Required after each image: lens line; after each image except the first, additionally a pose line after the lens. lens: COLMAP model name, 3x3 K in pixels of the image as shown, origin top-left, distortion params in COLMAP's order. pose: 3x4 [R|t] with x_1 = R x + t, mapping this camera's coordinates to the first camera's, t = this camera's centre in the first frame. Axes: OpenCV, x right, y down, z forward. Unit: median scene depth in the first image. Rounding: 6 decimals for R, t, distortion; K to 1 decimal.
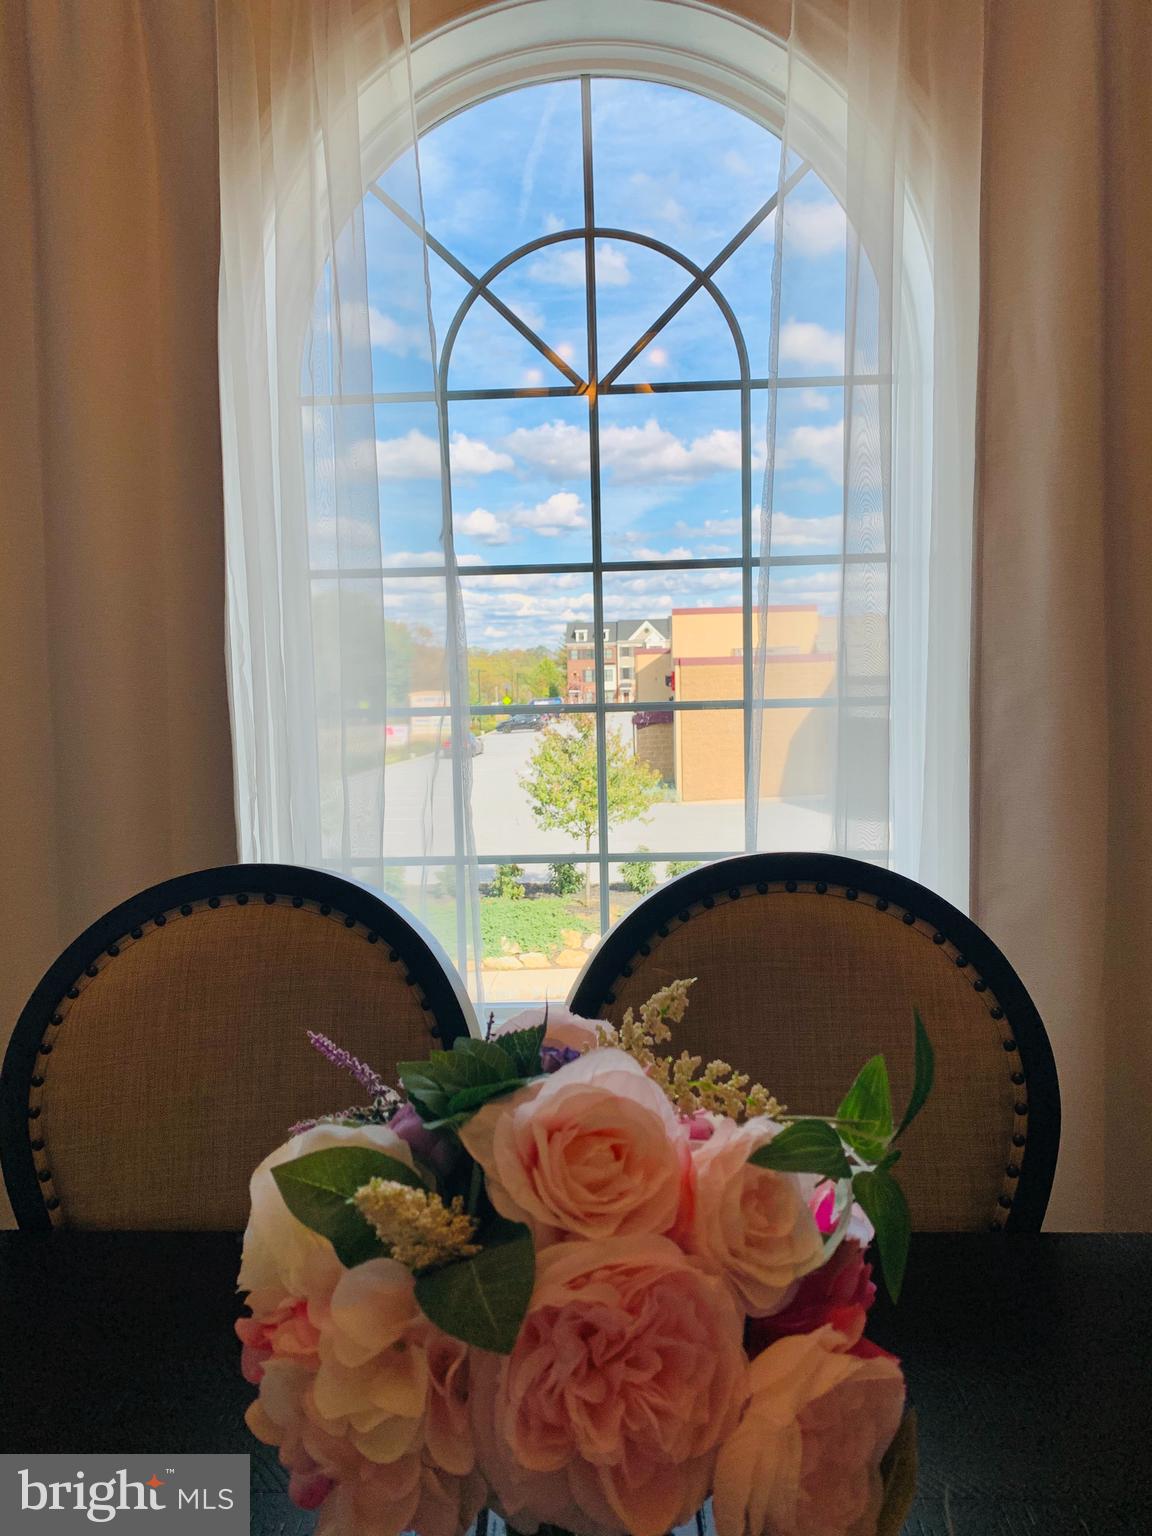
lens RADIAL K [[1163.7, 0, 584.9], [0, 1163.7, 764.0], [0, 0, 1]] dist [0.027254, -0.030089]
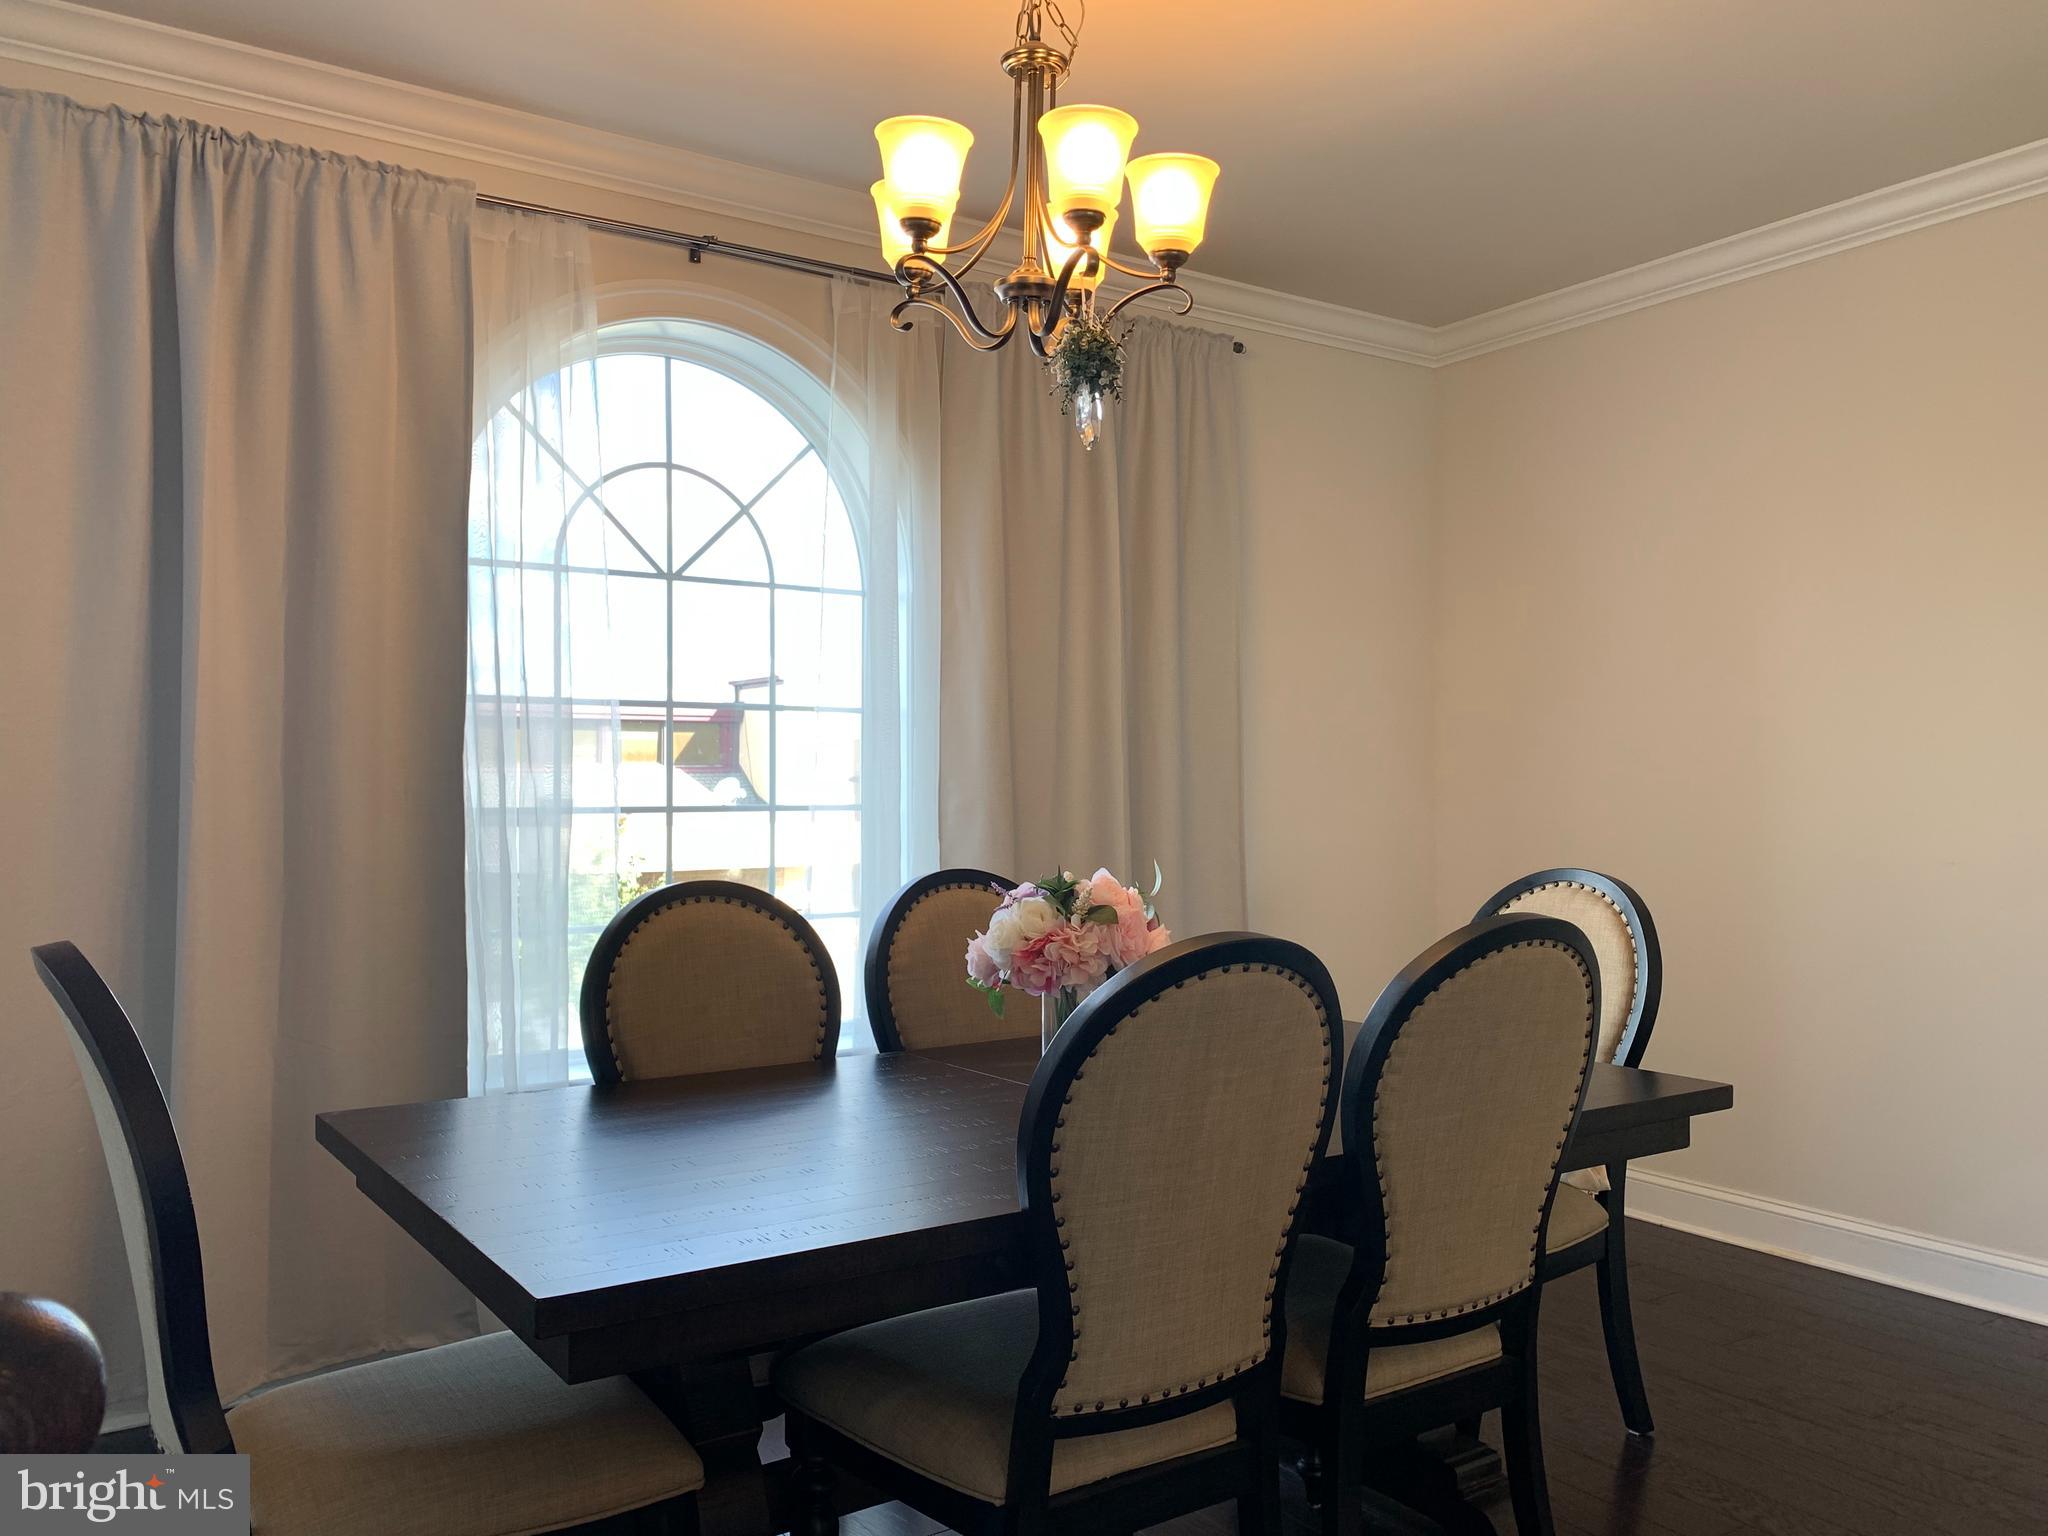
lens RADIAL K [[1551.6, 0, 1019.8], [0, 1551.6, 756.7], [0, 0, 1]] dist [0.027254, -0.030089]
pose [[0.800724, 0.039005, 0.597763, -0.750069], [0.030203, 0.993980, -0.105316, 0.092801], [-0.598272, 0.102383, 0.794725, -0.674055]]
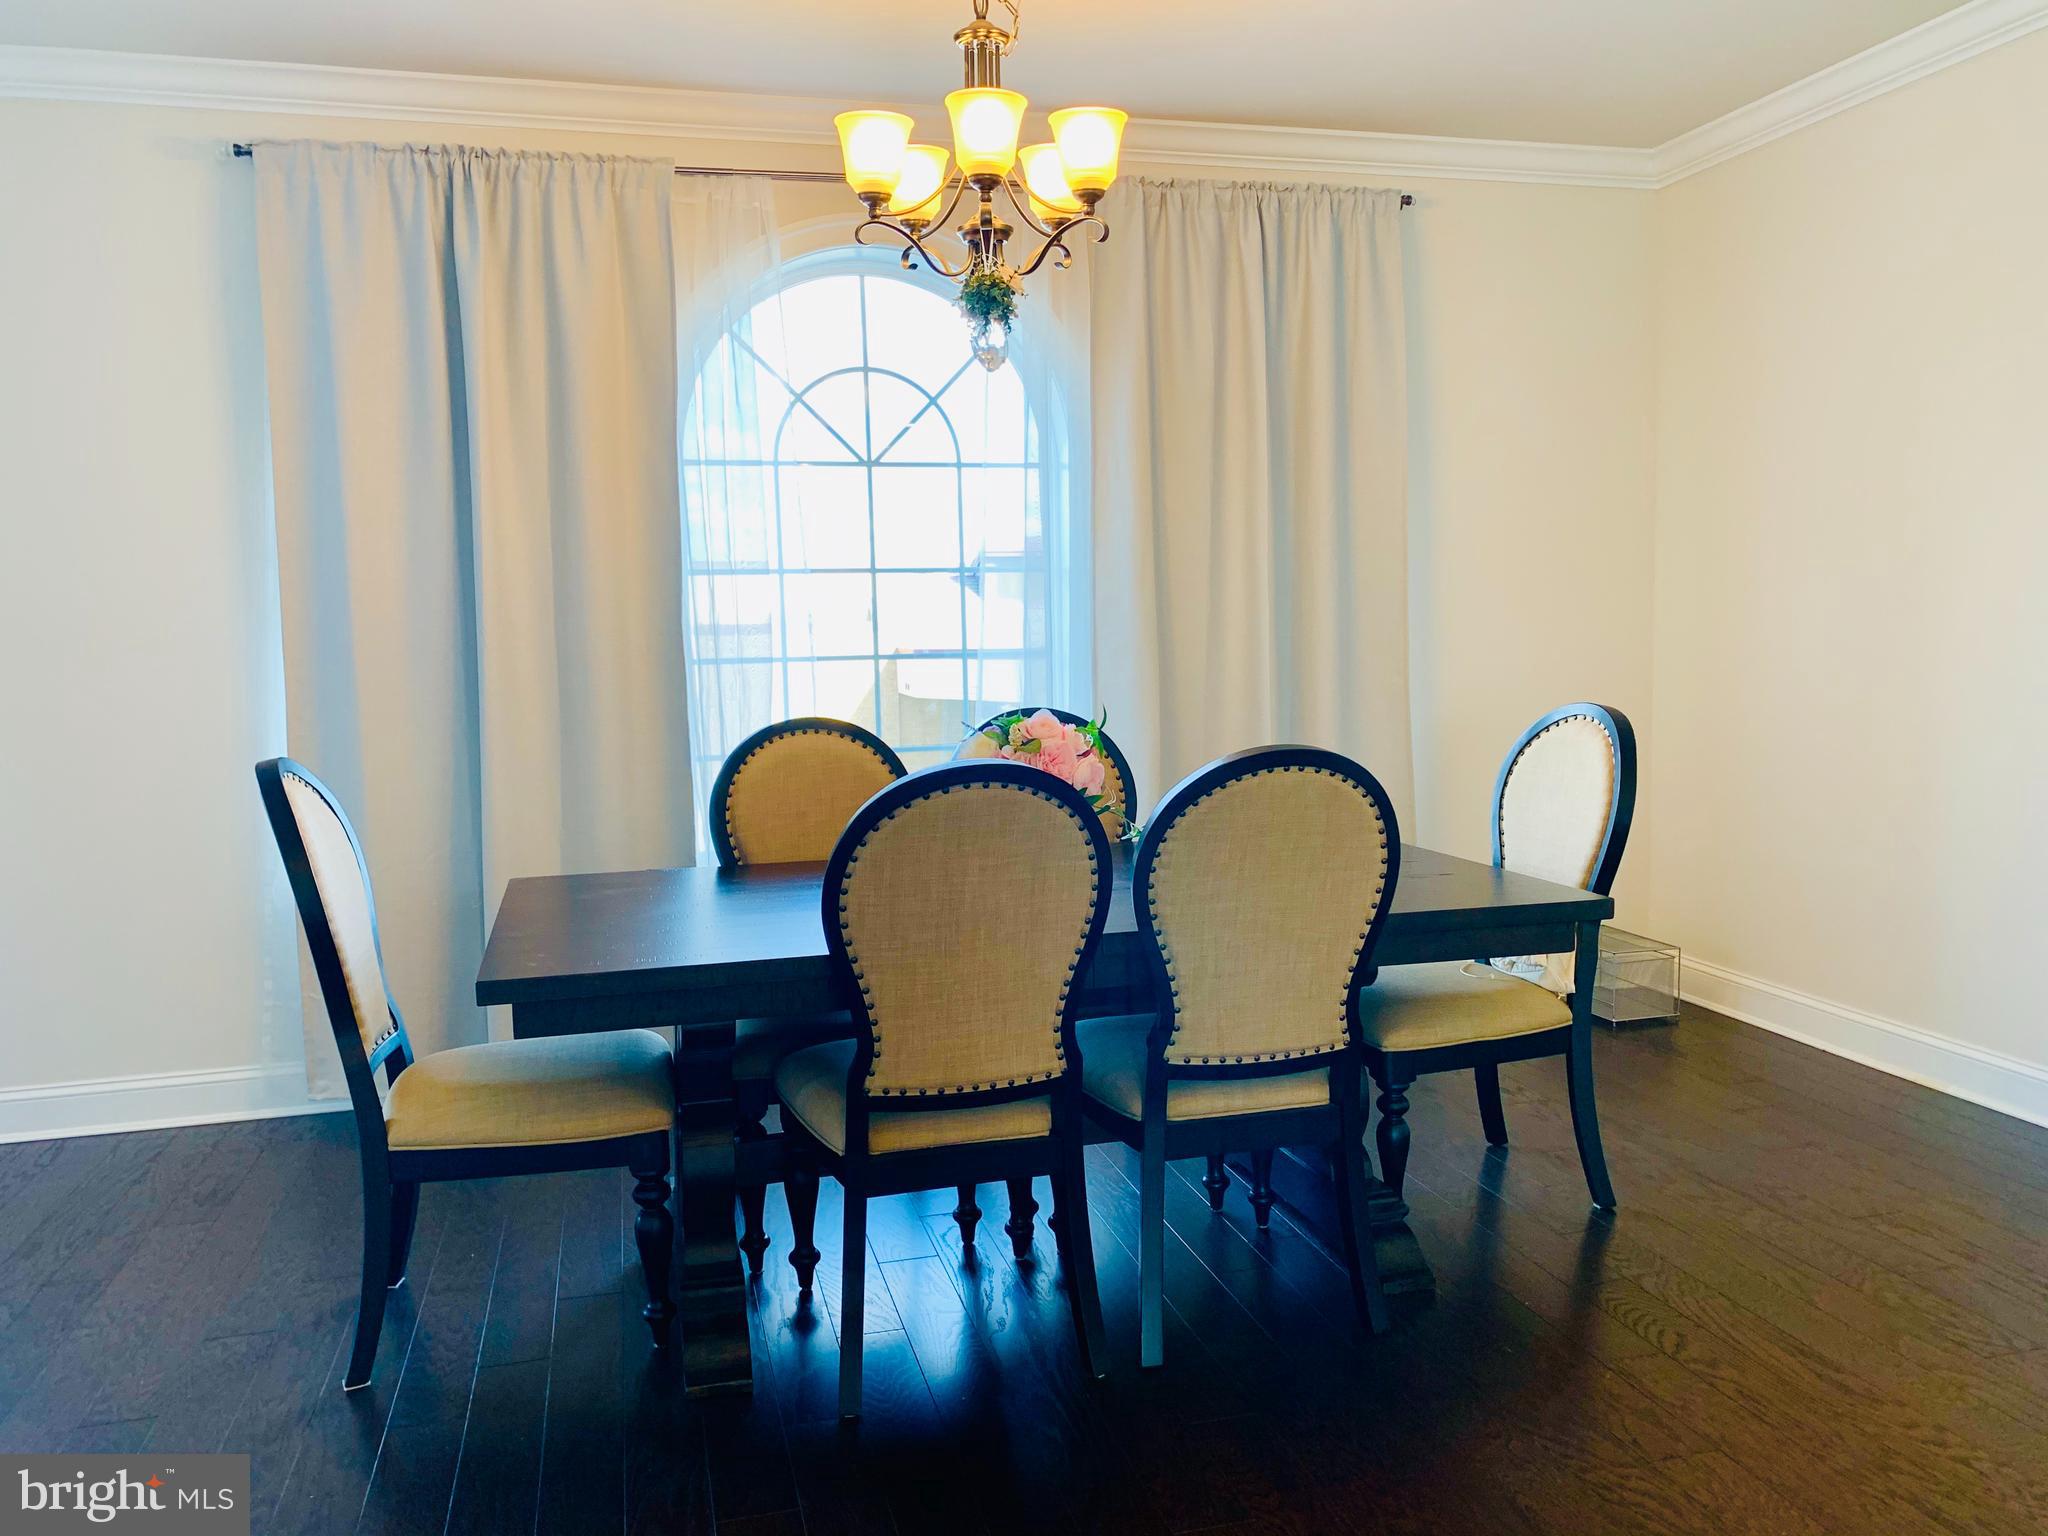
lens RADIAL K [[1551.6, 0, 1026.6], [0, 1551.6, 765.7], [0, 0, 1]] dist [0.027254, -0.030089]
pose [[0.952939, -0.022088, 0.302355, -0.456239], [0.022665, 0.999742, 0.001600, 0.106640], [-0.302313, 0.005328, 0.953194, -1.160398]]
